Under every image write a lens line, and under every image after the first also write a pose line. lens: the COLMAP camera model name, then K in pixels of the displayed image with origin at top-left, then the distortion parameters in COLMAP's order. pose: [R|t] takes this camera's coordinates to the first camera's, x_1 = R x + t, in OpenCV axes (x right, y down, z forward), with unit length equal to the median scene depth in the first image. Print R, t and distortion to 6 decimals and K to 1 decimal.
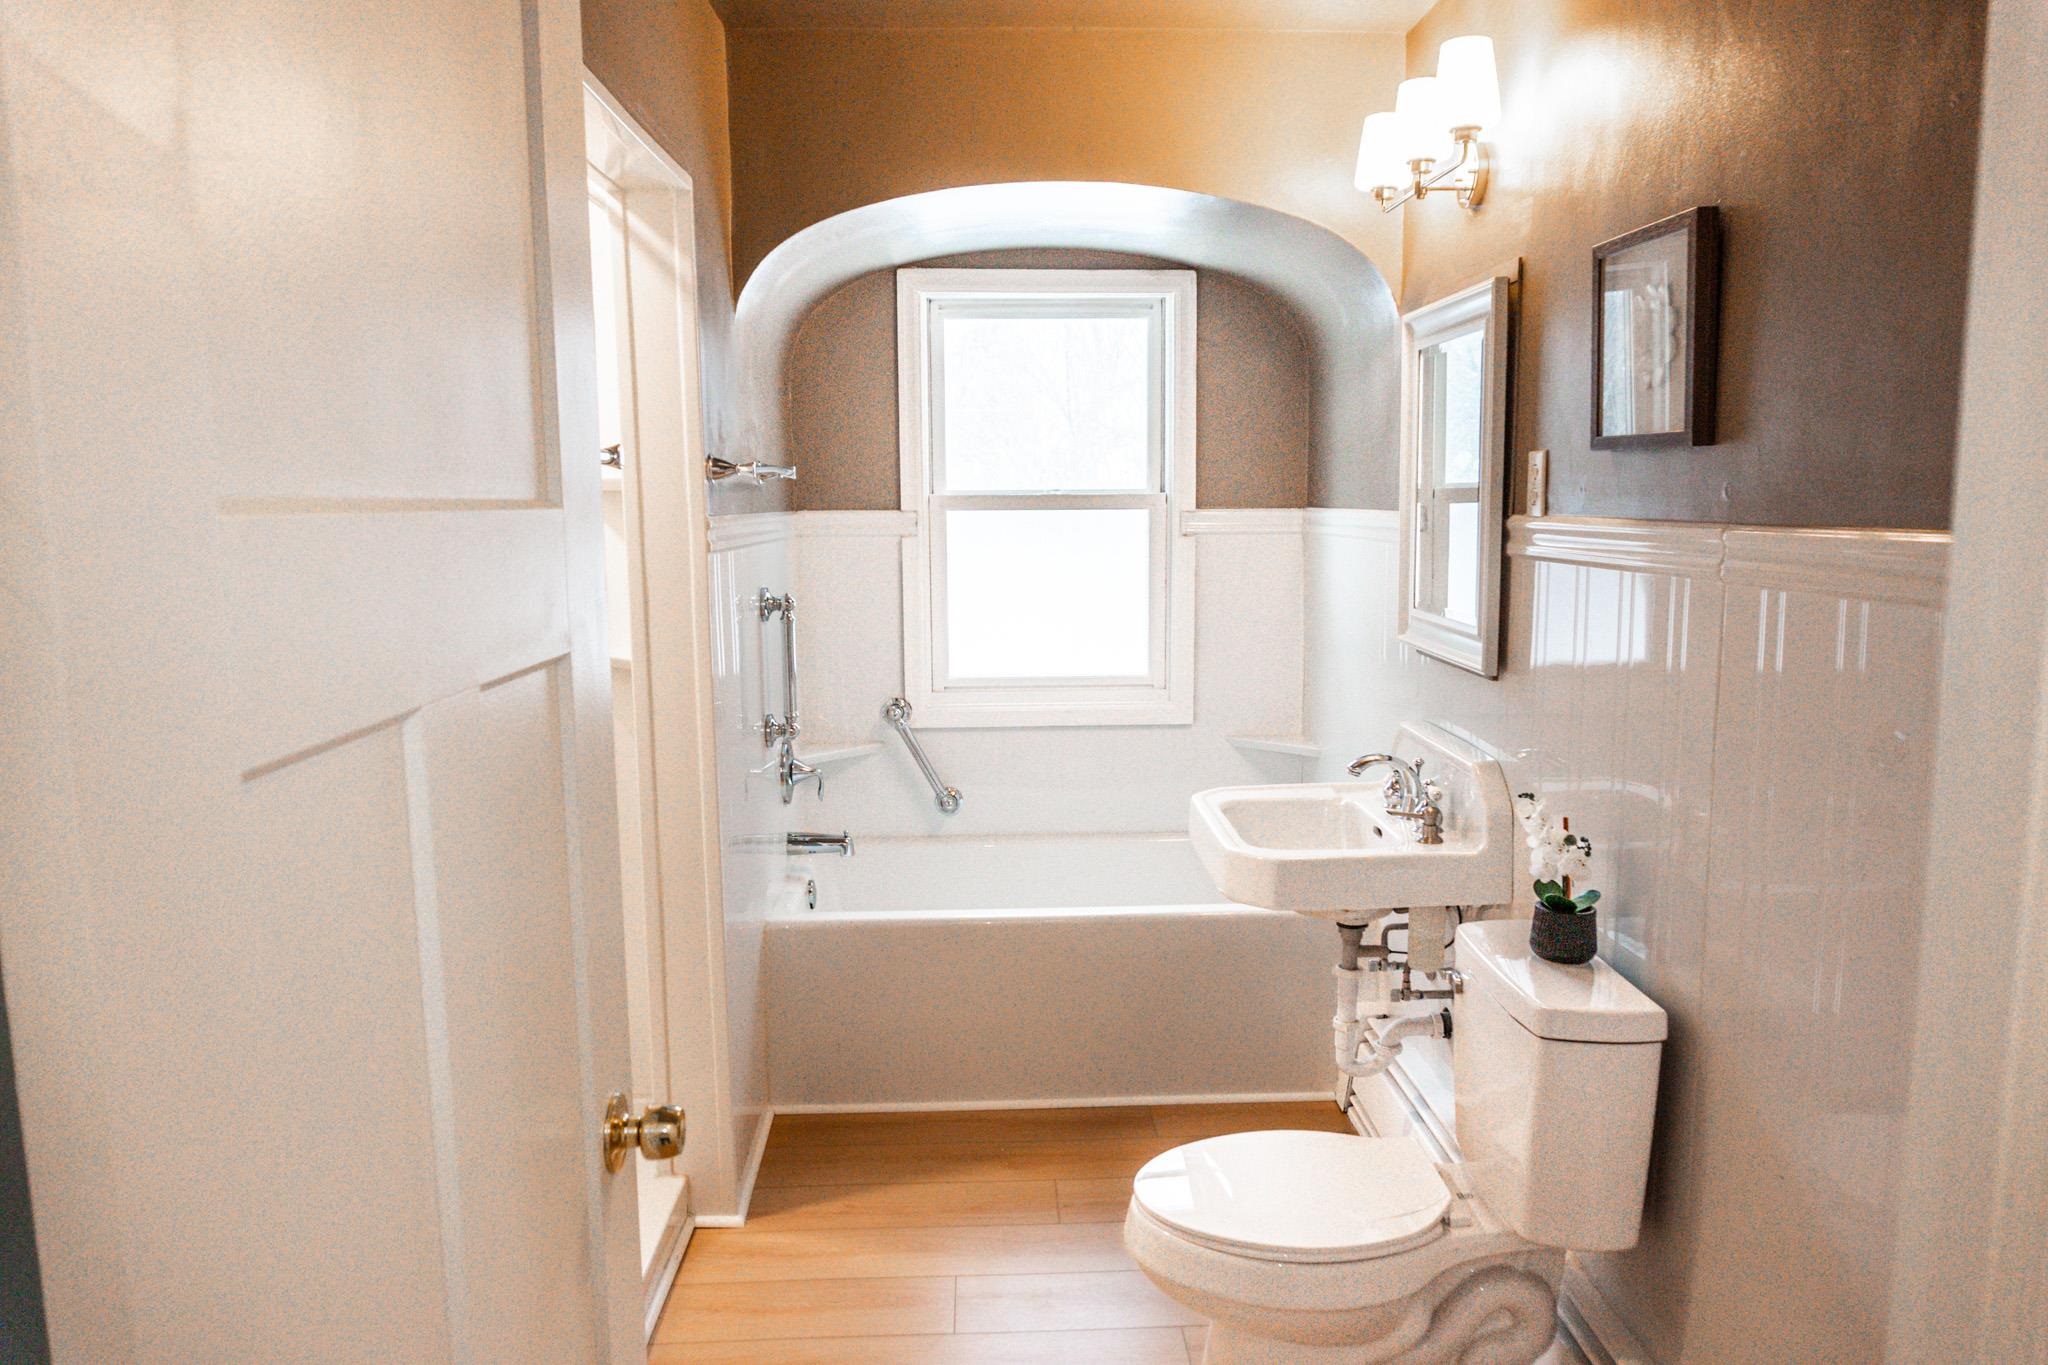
lens RADIAL K [[1359.8, 0, 1023.6], [0, 1359.8, 690.4], [0, 0, 1]] dist [-0.006056, -0.023369]
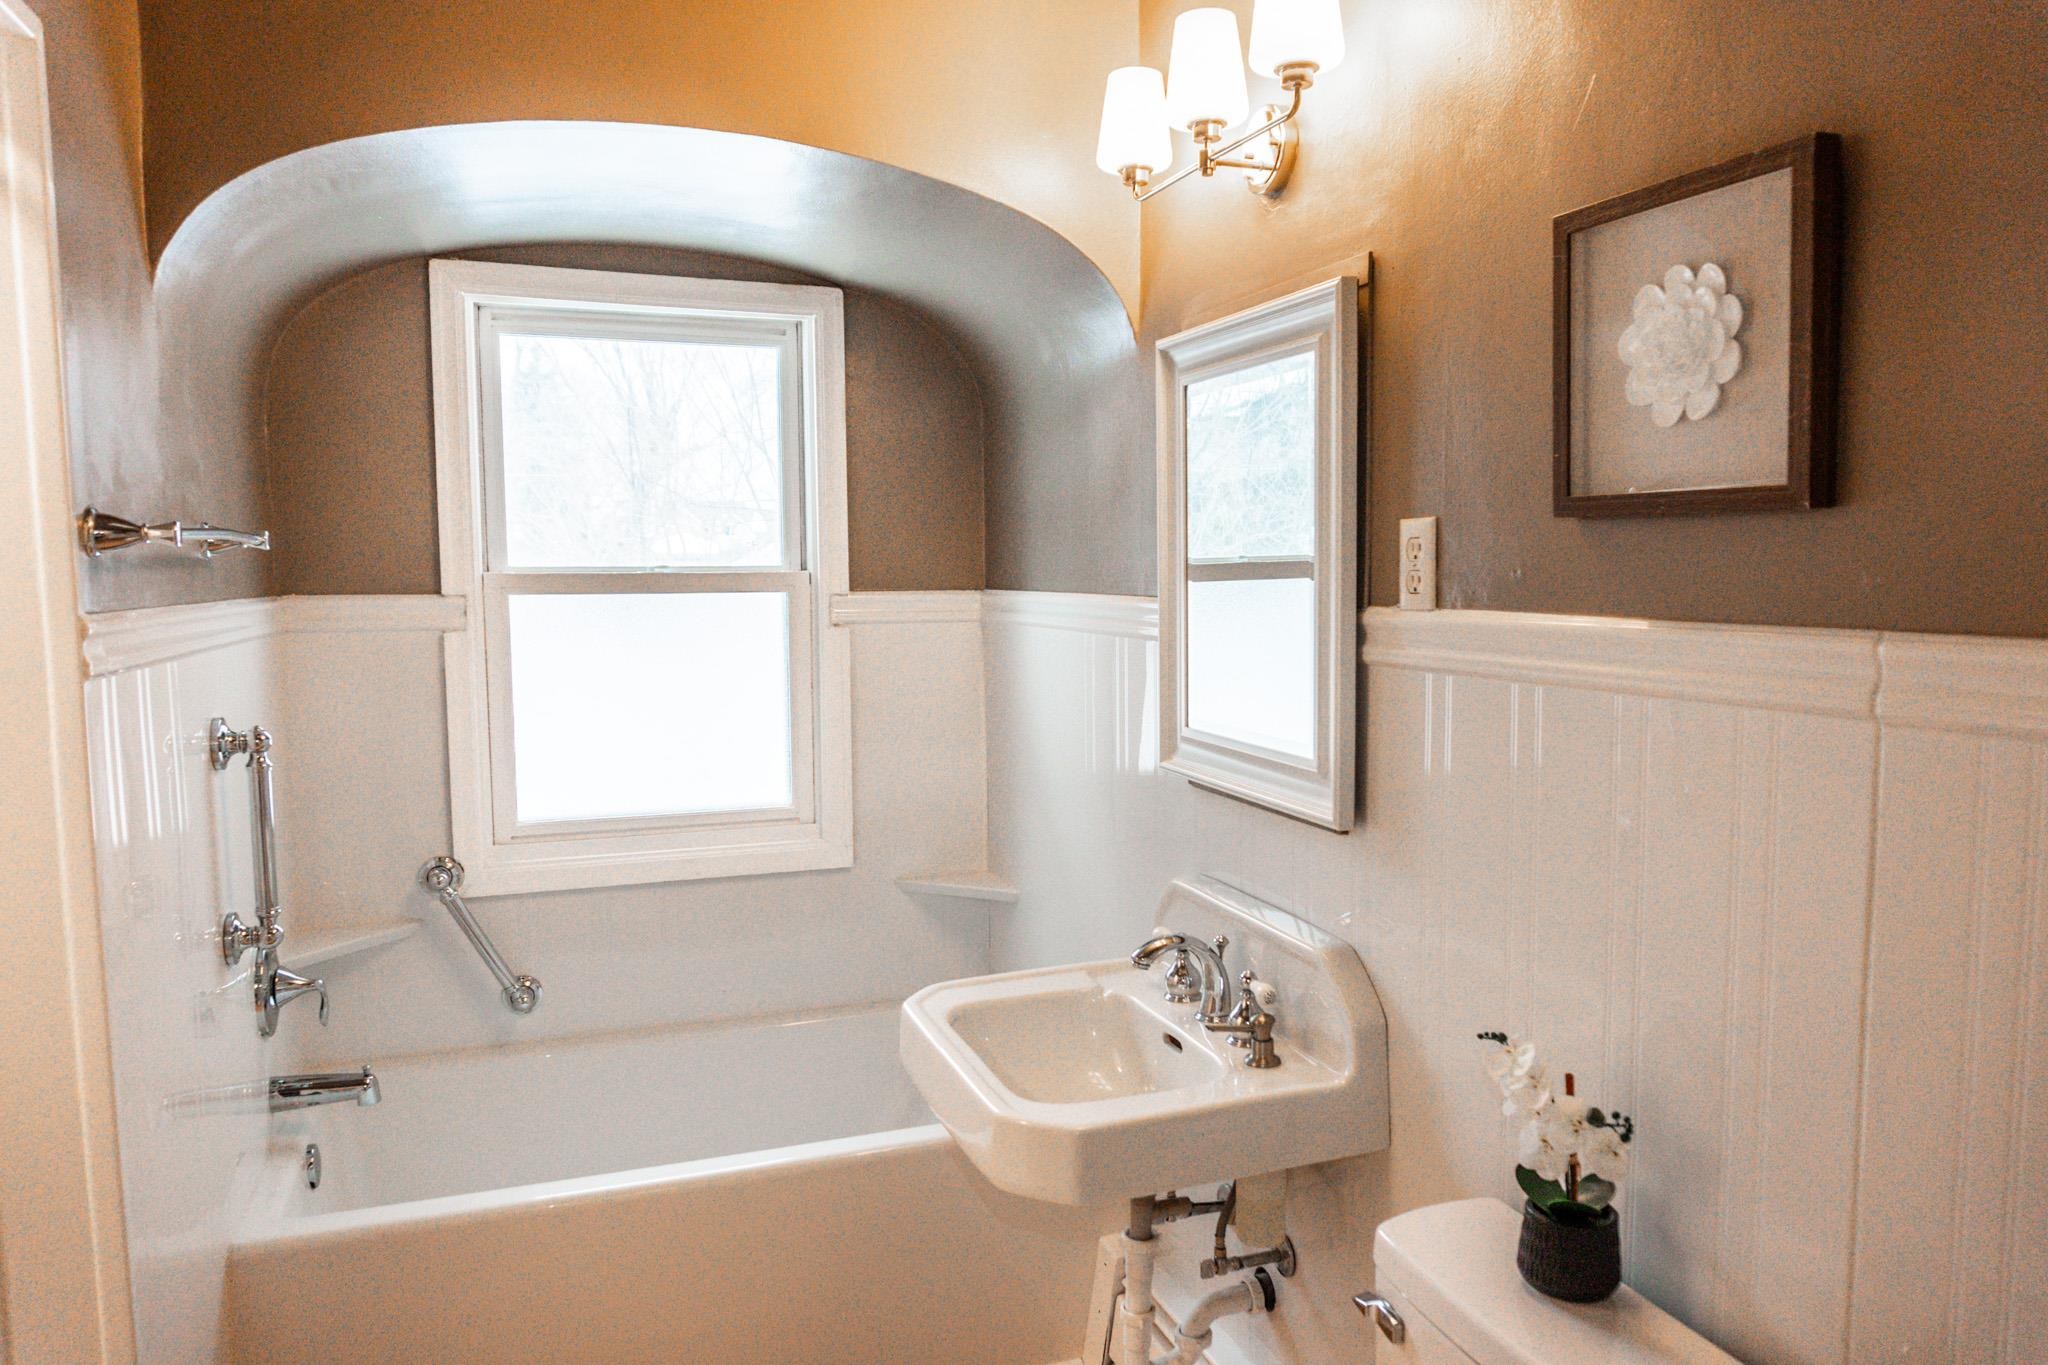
lens RADIAL K [[1359.8, 0, 1023.6], [0, 1359.8, 690.4], [0, 0, 1]] dist [-0.006056, -0.023369]
pose [[0.949243, -0.025321, 0.313523, -0.030080], [0.041988, 0.998034, -0.046523, -0.044199], [-0.311728, 0.057326, 0.948440, 0.282458]]
